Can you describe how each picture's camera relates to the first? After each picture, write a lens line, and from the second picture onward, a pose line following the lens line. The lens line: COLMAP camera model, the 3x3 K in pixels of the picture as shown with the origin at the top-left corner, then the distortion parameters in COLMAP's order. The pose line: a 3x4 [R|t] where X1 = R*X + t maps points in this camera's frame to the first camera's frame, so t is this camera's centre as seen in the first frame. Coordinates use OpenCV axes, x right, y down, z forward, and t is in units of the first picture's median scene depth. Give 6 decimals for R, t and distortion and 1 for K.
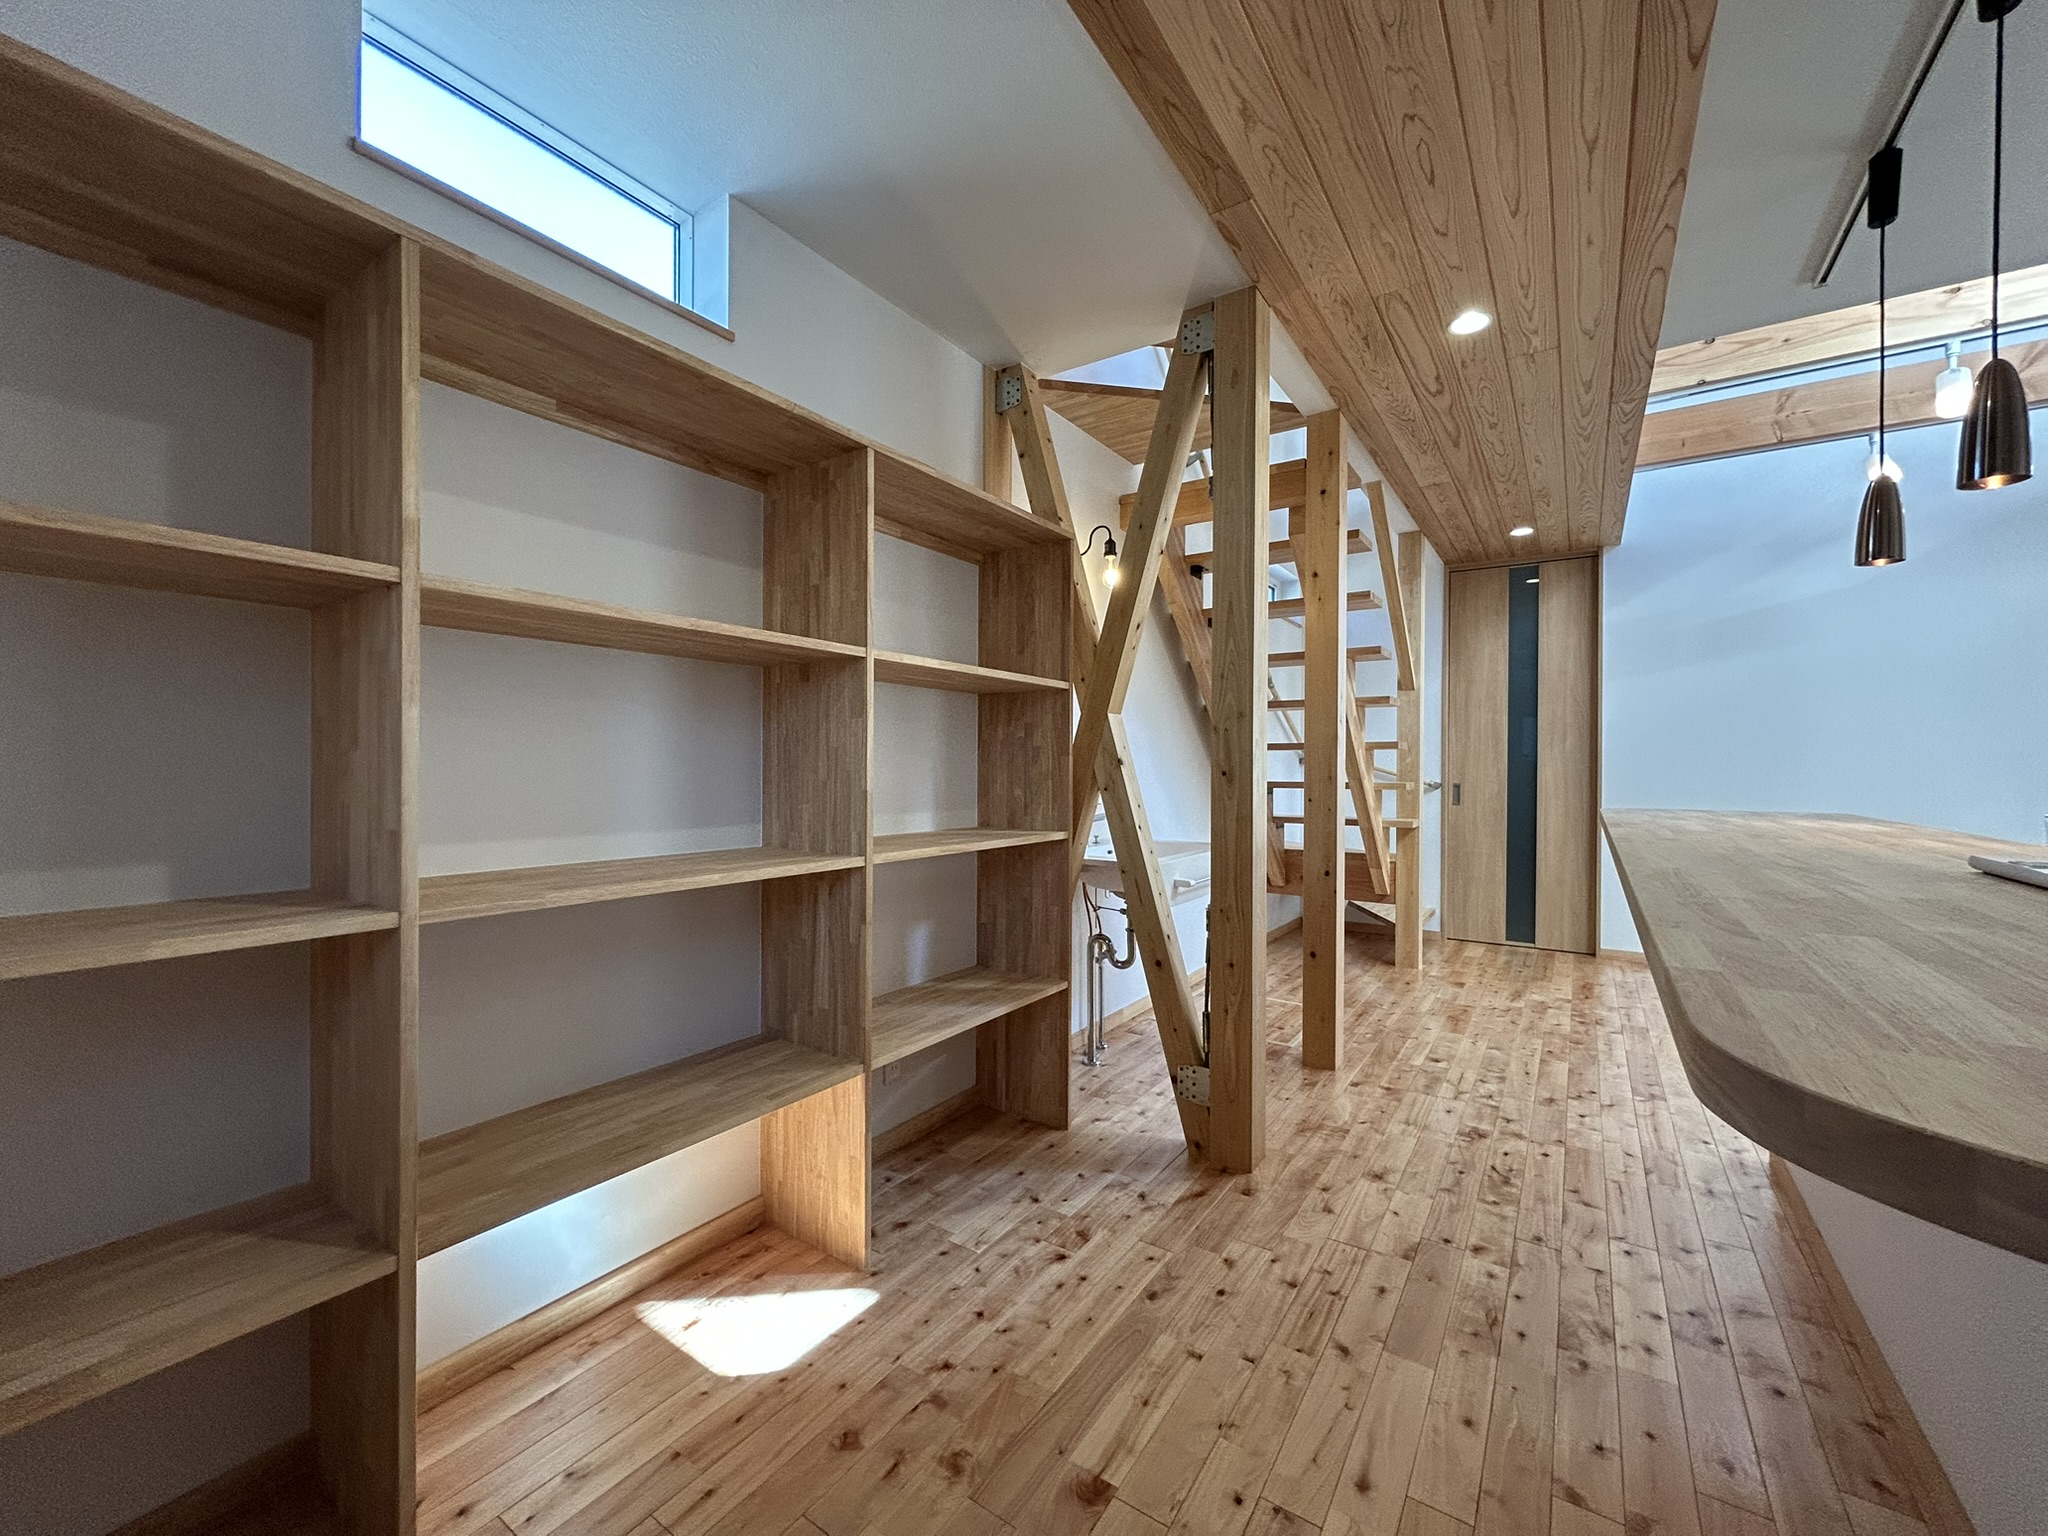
lens RADIAL K [[818.0, 0, 1027.0], [0, 818.0, 771.2], [0, 0, 1]] dist [-0.000177, 0.001043]
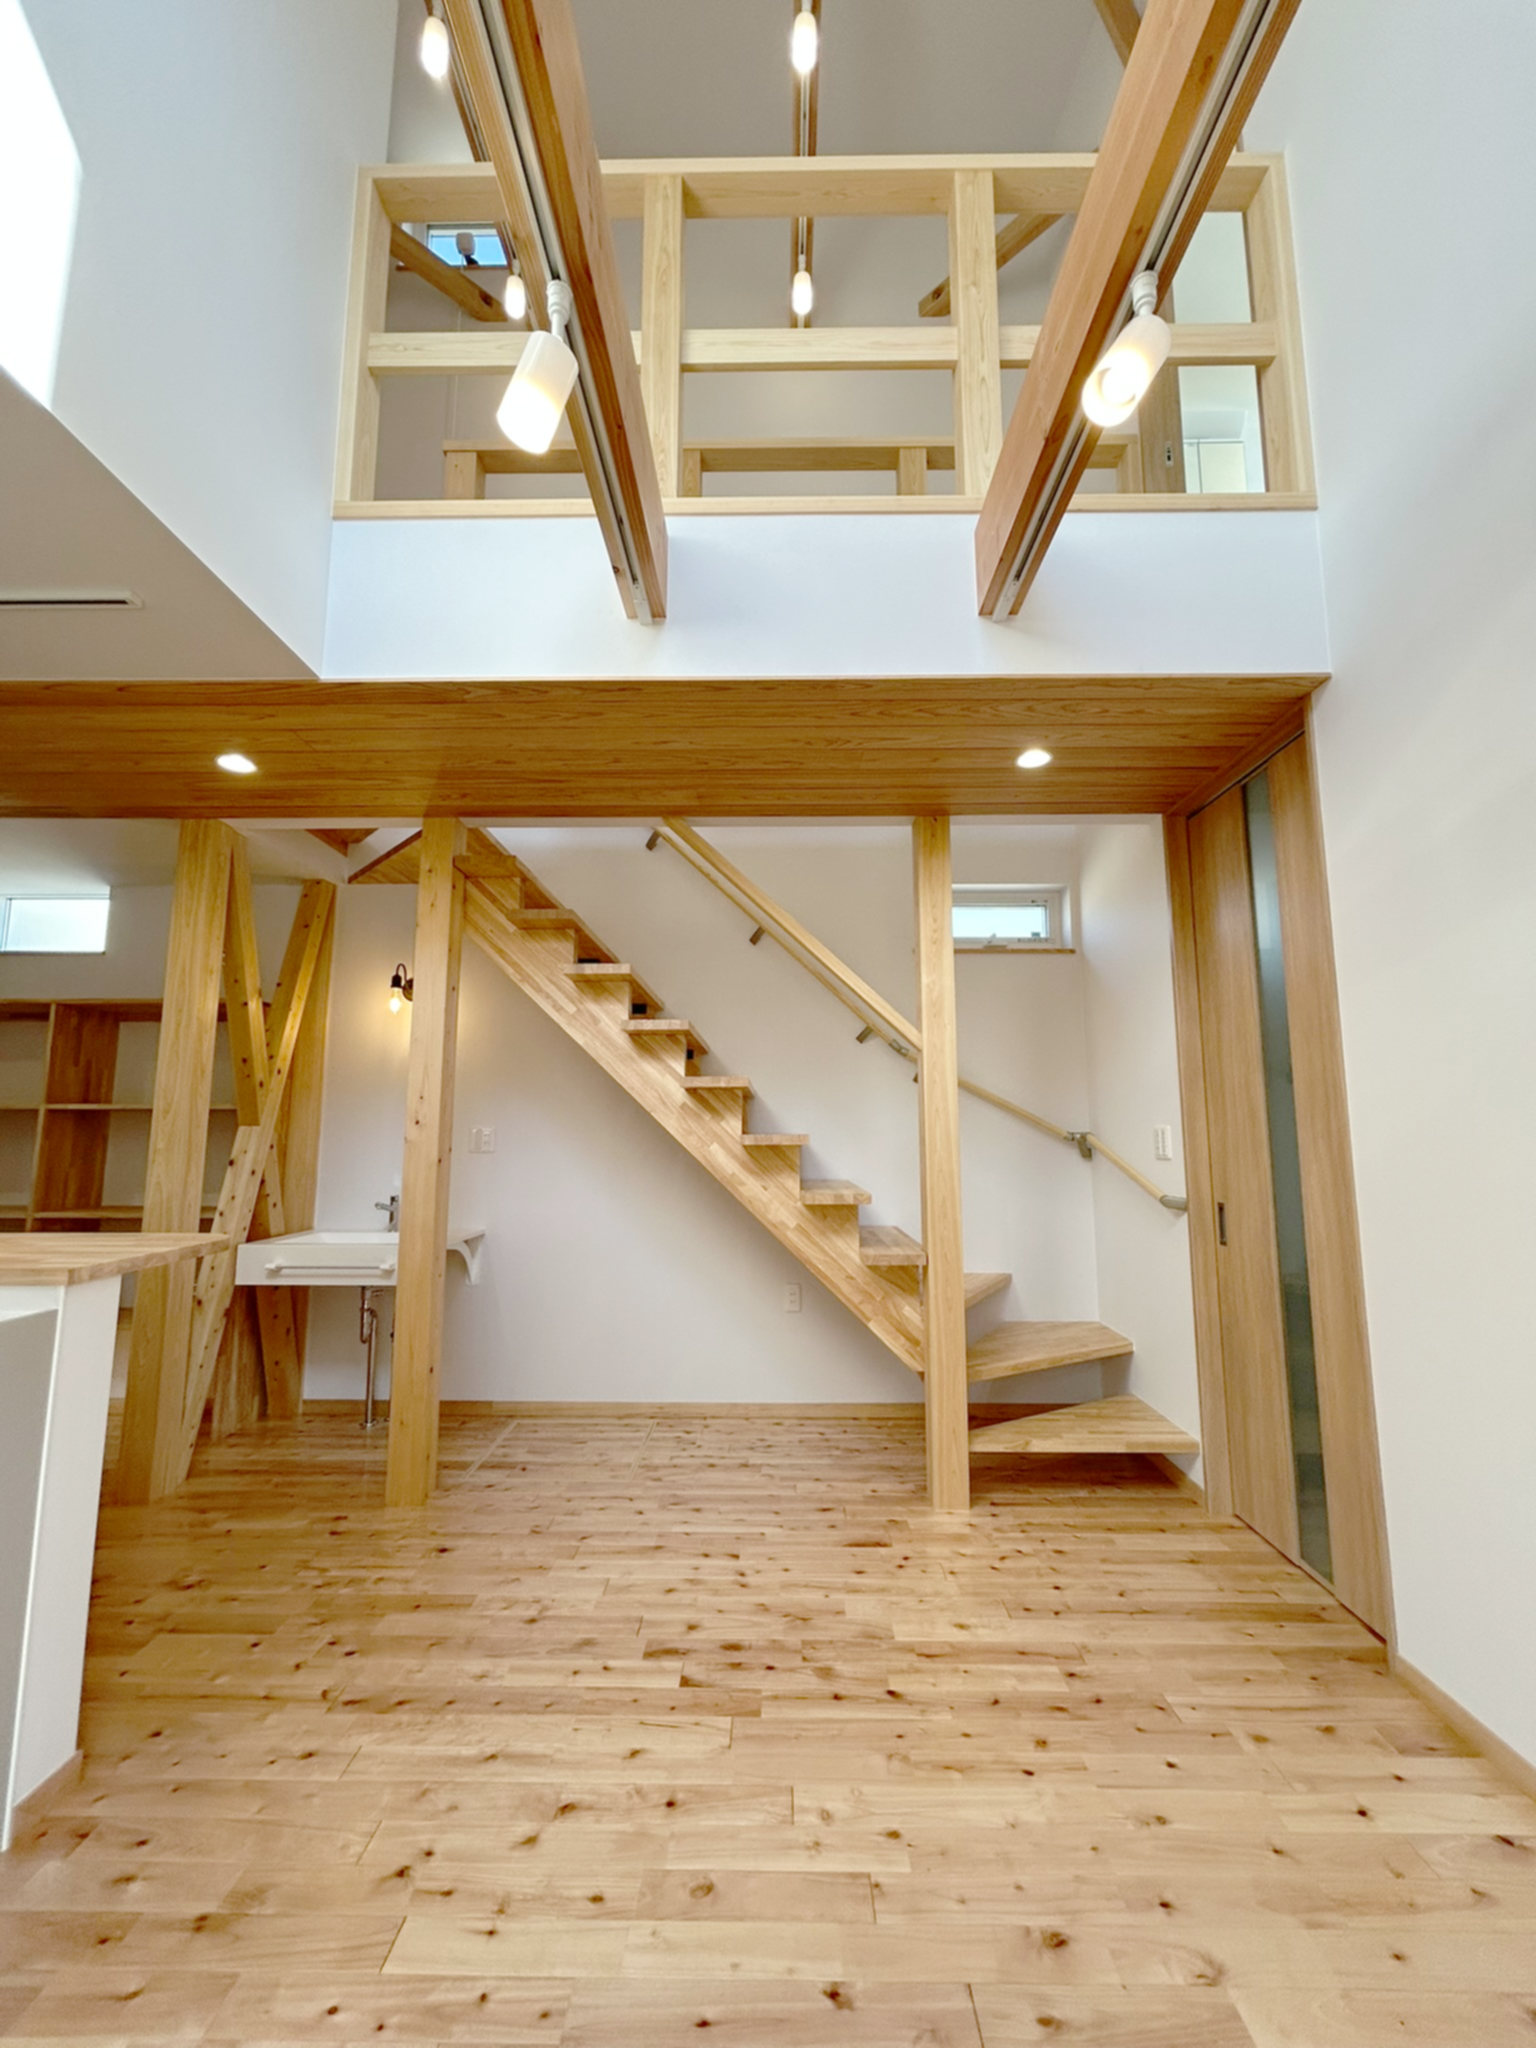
lens RADIAL K [[818.0, 0, 765.5], [0, 818.0, 1028.2], [0, 0, 1]] dist [-0.000177, 0.001043]
pose [[0.548289, -0.109498, -0.829090, 1.808020], [-0.002693, 0.991155, -0.132682, -0.057077], [0.836285, 0.074981, 0.543144, 1.035292]]
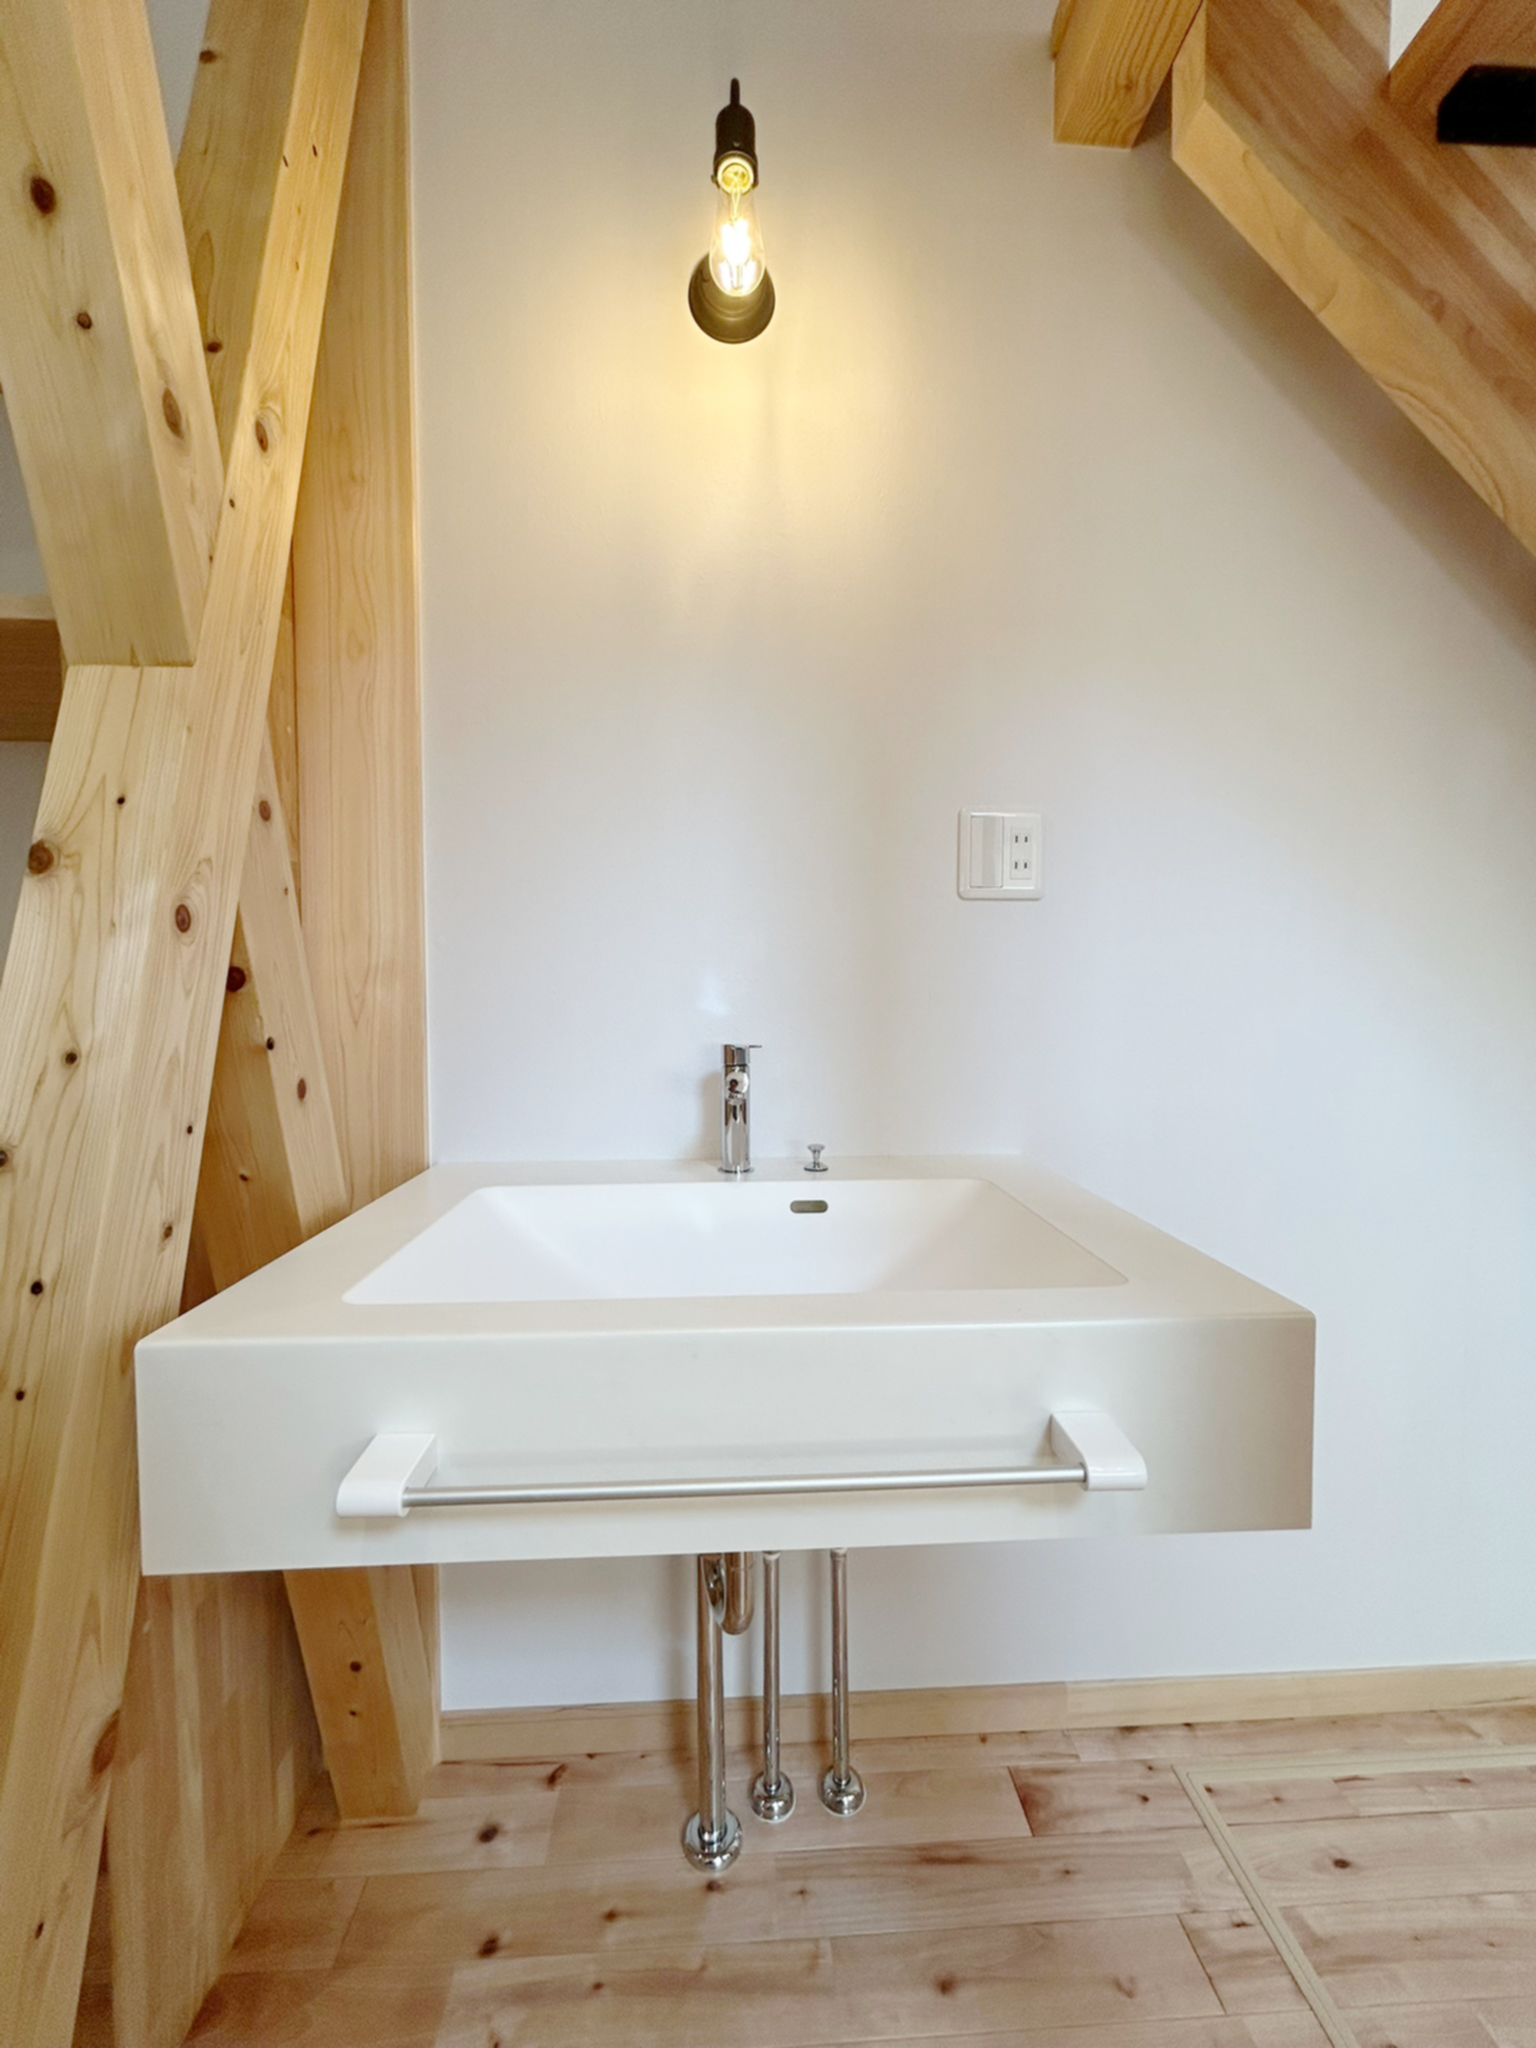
lens RADIAL K [[819.2, 0, 775.9], [0, 819.2, 1020.4], [0, 0, 1]] dist [0.000894, 0.001001]
pose [[0.607935, 0.027622, -0.793506, 0.446297], [-0.000439, 0.999406, 0.034453, 0.026726], [0.793987, -0.020597, 0.607586, 1.072371]]
